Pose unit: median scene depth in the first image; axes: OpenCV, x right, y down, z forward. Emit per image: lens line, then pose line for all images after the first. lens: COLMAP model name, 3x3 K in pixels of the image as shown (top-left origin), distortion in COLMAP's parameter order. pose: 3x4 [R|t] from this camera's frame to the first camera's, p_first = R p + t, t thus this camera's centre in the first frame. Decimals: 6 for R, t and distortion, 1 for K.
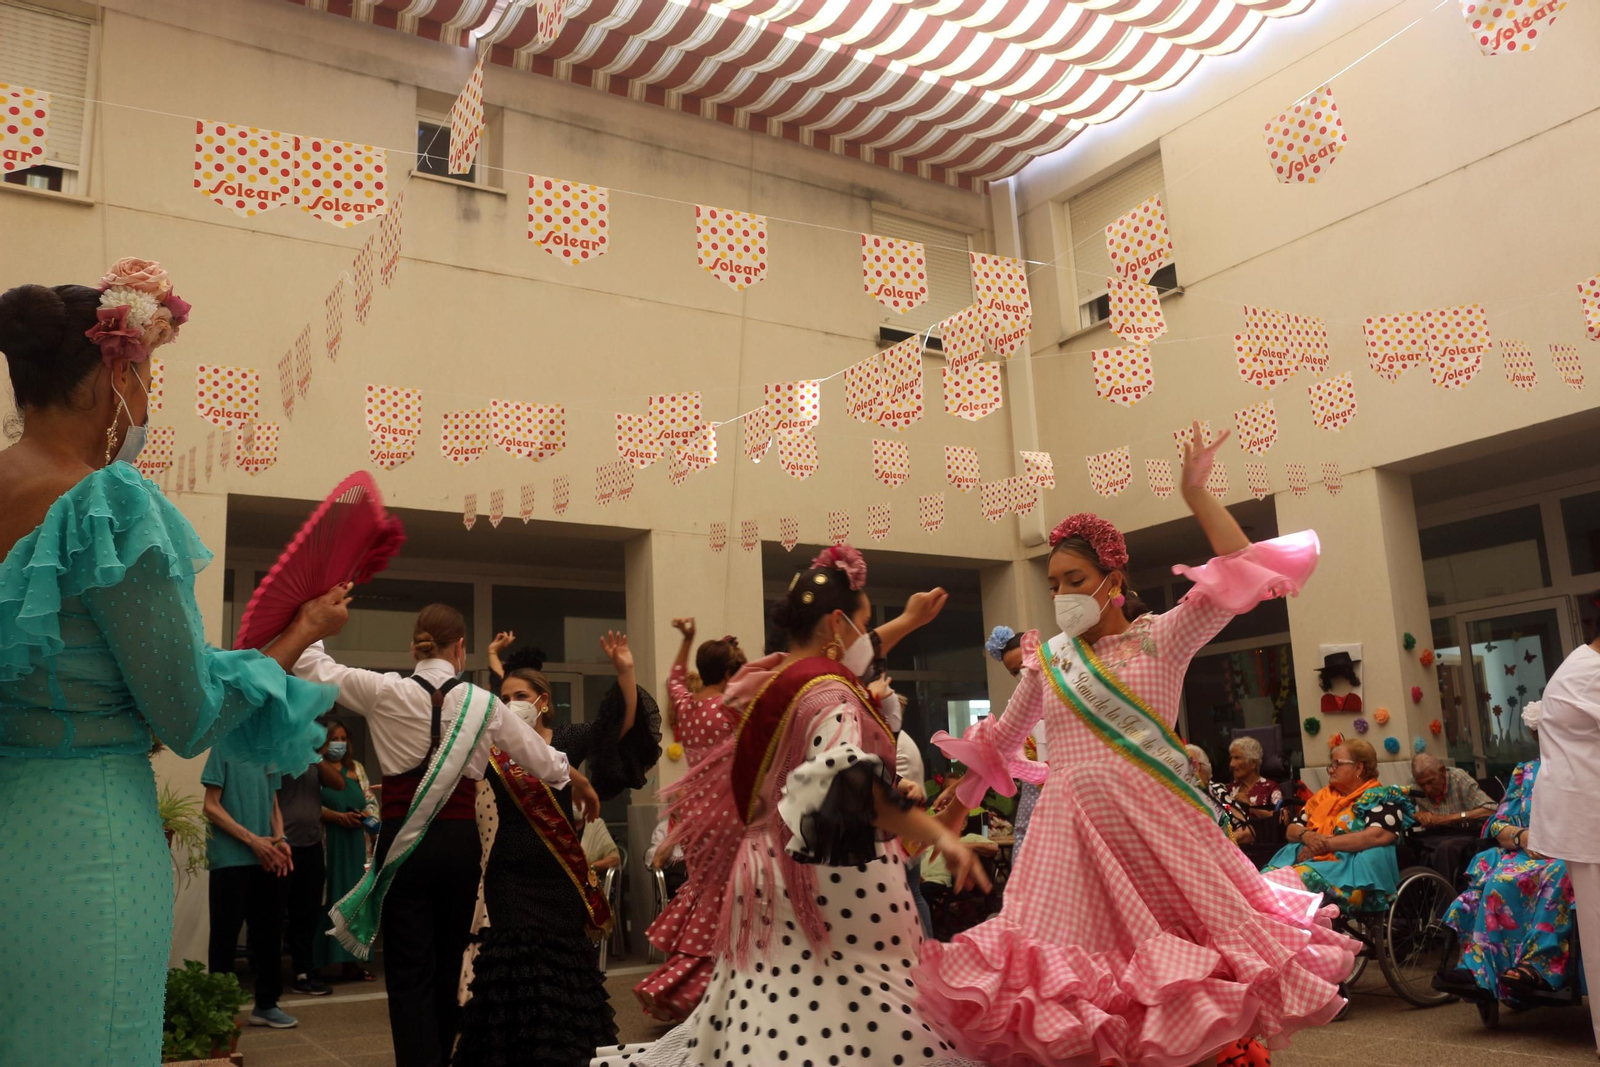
lens RADIAL K [[1387.9, 0, 800.0], [0, 1387.9, 533.5], [0, 0, 1]] dist [-0.142754, 0.147023]
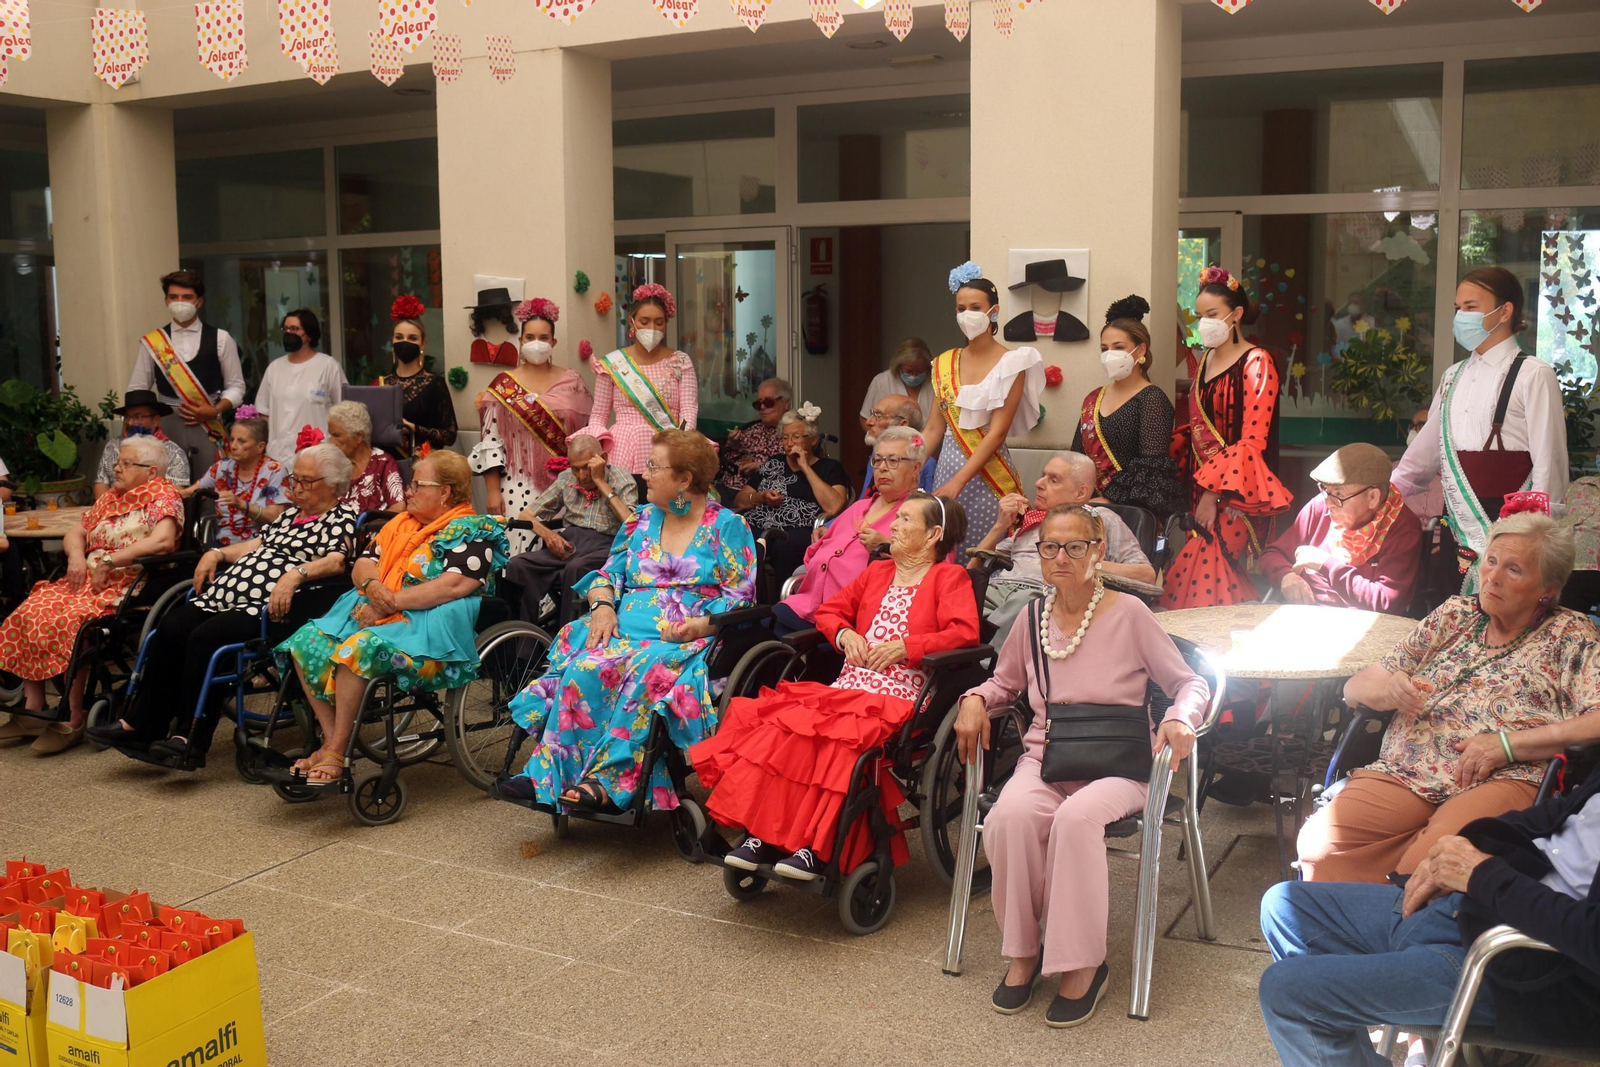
lens RADIAL K [[1692.5, 0, 800.0], [0, 1692.5, 533.5], [0, 0, 1]] dist [-0.071937, 0.023220]
pose [[0.882141, -0.013594, 0.470789, 0.155290], [-0.123623, 0.957854, 0.259295, -0.077761], [-0.454472, -0.286935, 0.843281, 0.124242]]
